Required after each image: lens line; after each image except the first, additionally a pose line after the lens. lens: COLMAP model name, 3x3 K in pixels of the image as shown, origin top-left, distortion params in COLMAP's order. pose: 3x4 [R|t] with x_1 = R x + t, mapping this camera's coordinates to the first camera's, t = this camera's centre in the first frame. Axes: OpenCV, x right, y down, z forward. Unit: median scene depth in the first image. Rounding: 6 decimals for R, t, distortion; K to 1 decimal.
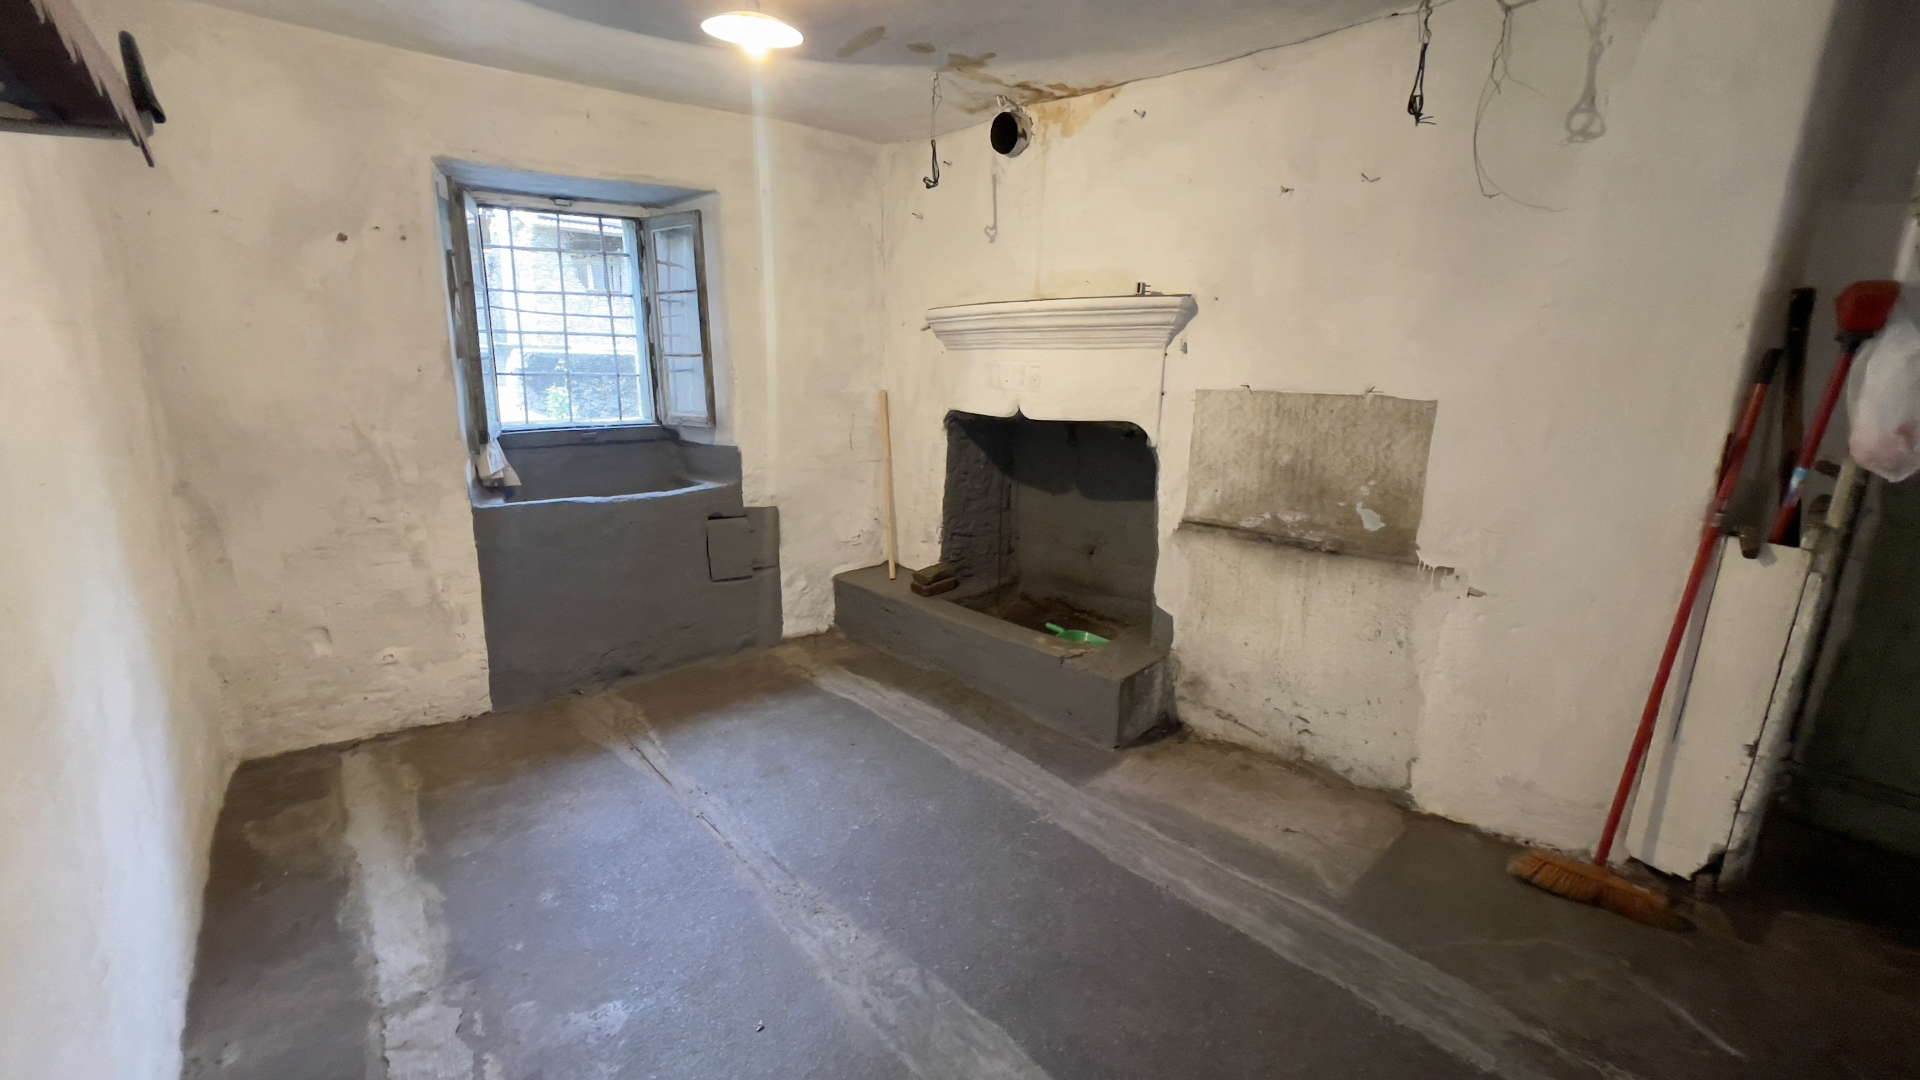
lens RADIAL K [[784.7, 0, 959.5], [0, 784.7, 535.1], [0, 0, 1]] dist [-0.006035, 0.006333]
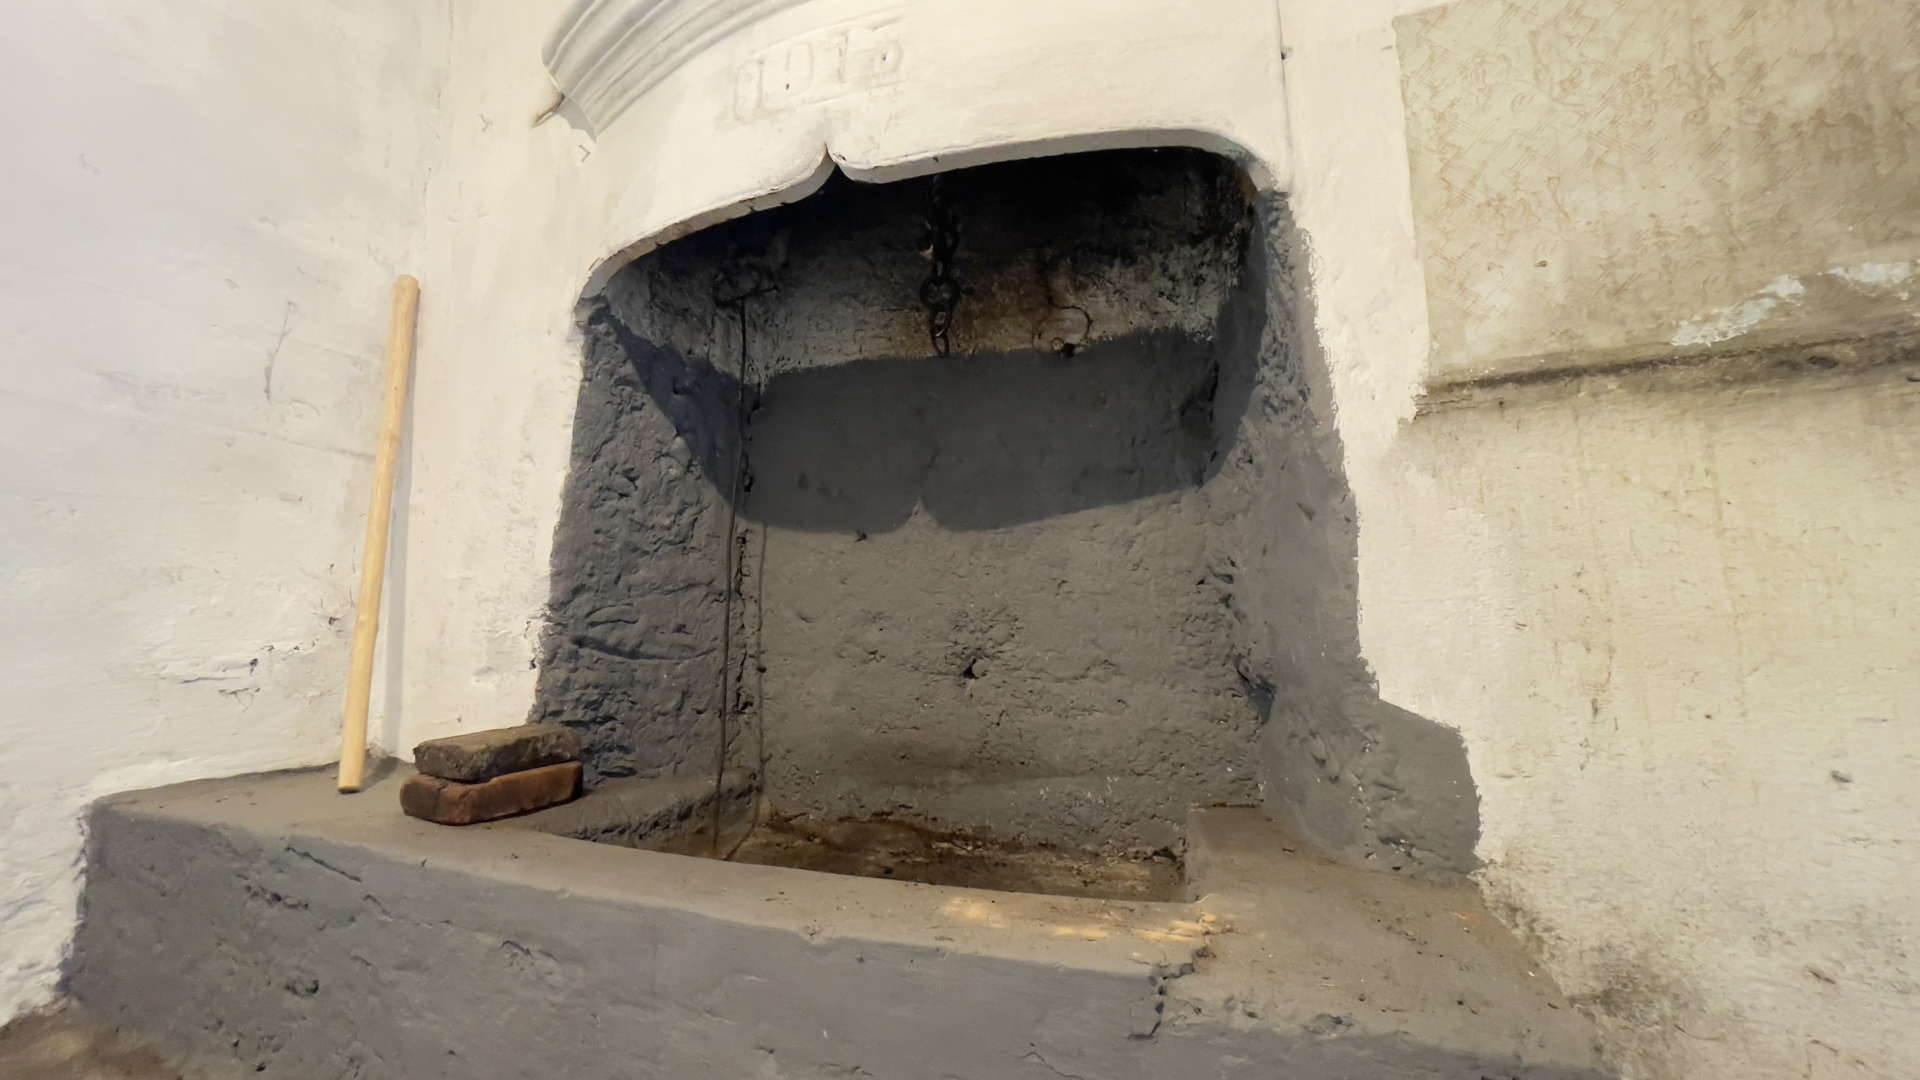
lens RADIAL K [[784.7, 0, 951.3], [0, 784.7, 532.7], [0, 0, 1]] dist [-0.006035, 0.006333]
pose [[0.916193, 0.062030, 0.395908, 0.002166], [0.090276, 0.930605, -0.354717, 0.117617], [-0.390437, 0.360730, 0.847014, 0.796965]]
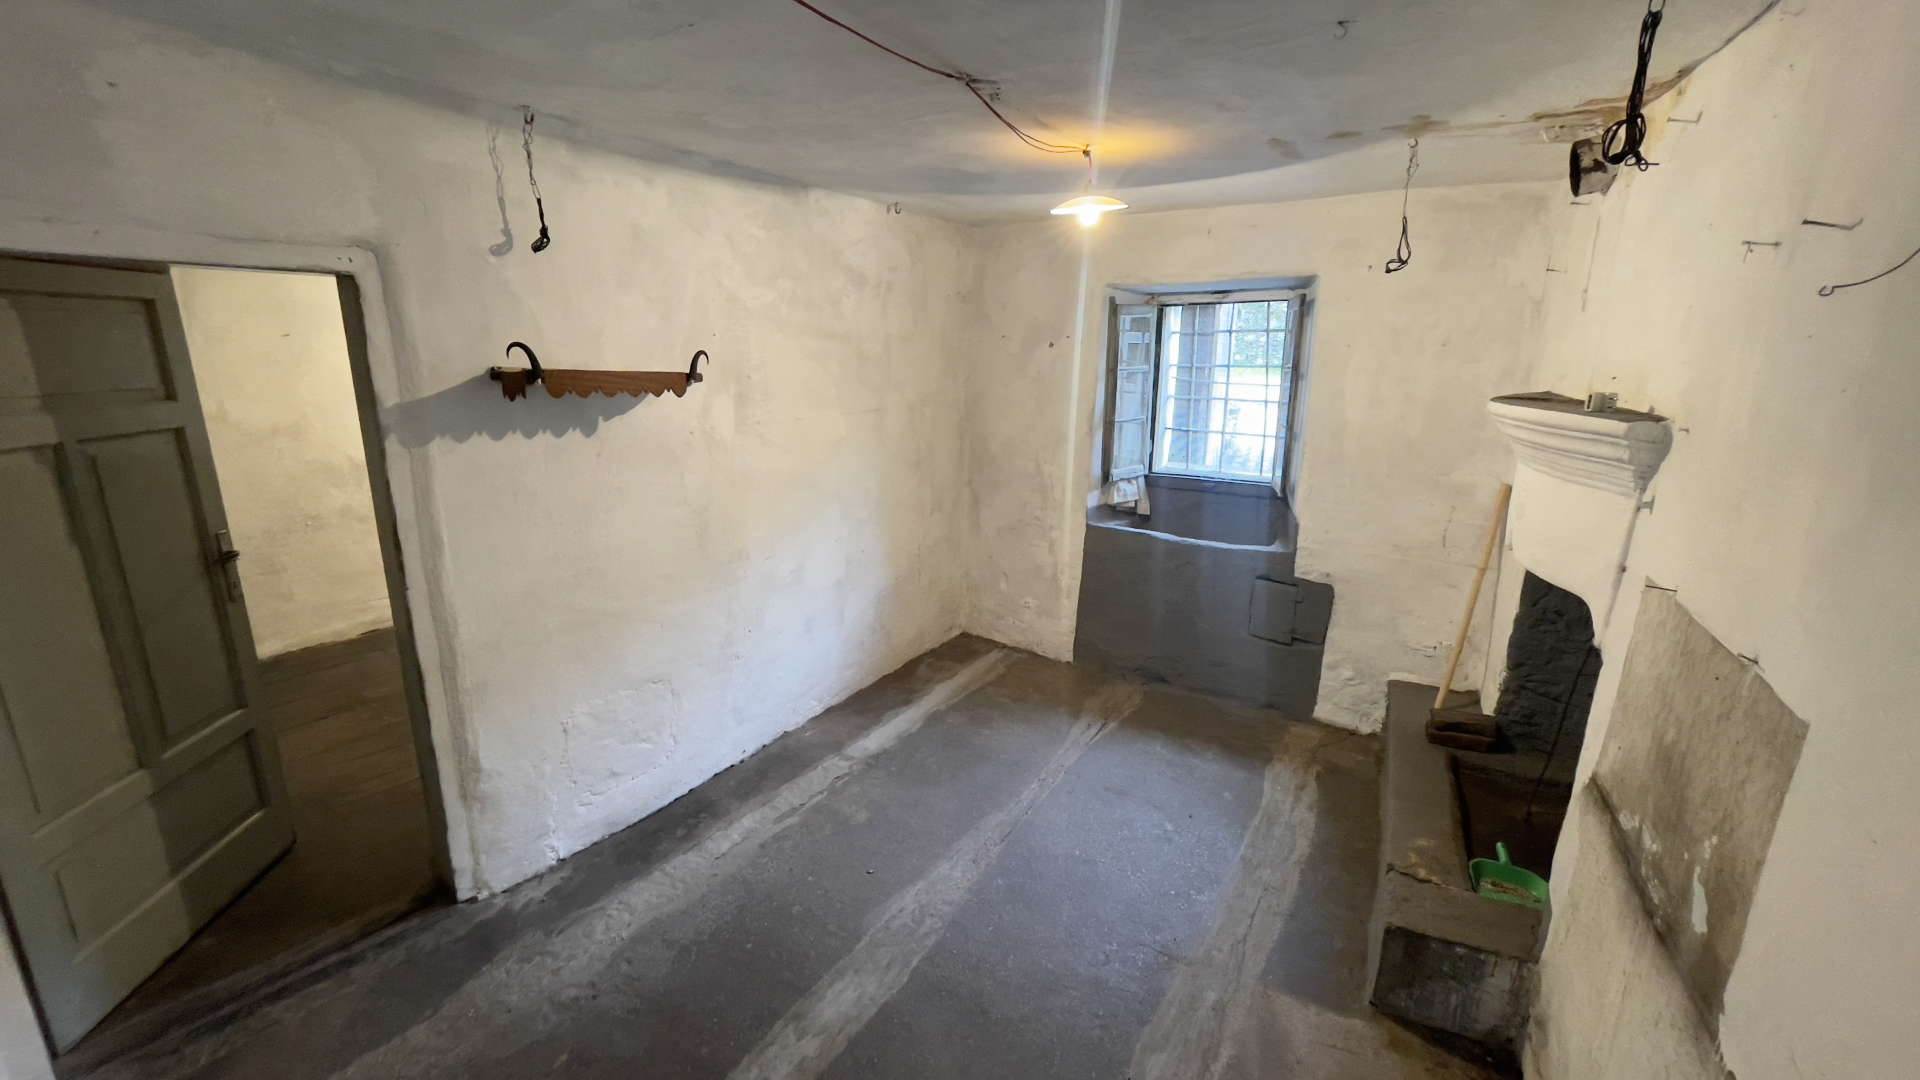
lens RADIAL K [[784.7, 0, 963.2], [0, 784.7, 539.9], [0, 0, 1]] dist [-0.006035, 0.006333]
pose [[0.308275, 0.220500, -0.925390, 0.626791], [-0.222006, 0.962581, 0.155405, -0.172593], [0.925029, 0.157535, 0.345693, 0.286375]]
